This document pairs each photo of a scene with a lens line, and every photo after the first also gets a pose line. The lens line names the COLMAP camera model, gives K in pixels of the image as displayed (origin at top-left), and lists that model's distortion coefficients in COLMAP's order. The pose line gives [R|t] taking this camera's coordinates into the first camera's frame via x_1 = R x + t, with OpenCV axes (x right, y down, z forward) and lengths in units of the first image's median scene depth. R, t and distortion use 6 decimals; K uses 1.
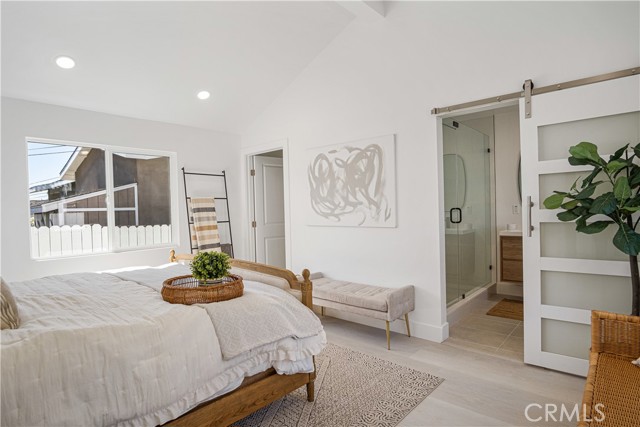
lens RADIAL K [[349.5, 0, 320.6], [0, 349.5, 214.3], [0, 0, 1]] dist [-0.025875, 0.007984]
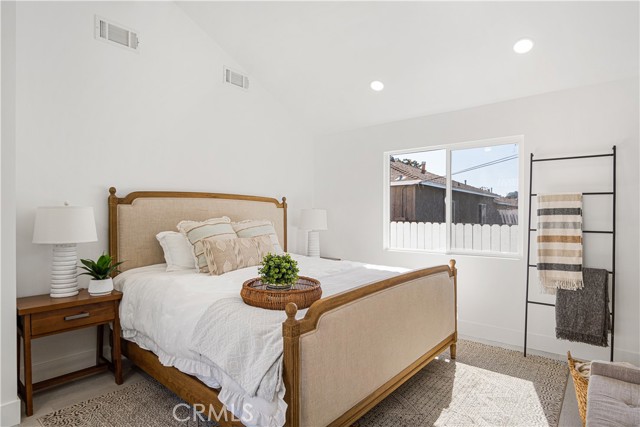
lens RADIAL K [[349.5, 0, 320.8], [0, 349.5, 214.2], [0, 0, 1]] dist [-0.025875, 0.007984]
pose [[0.033120, 0.027769, -0.999066, 0.317510], [-0.019021, 0.999450, 0.027149, -0.017391], [0.999270, 0.018104, 0.033630, 0.526260]]
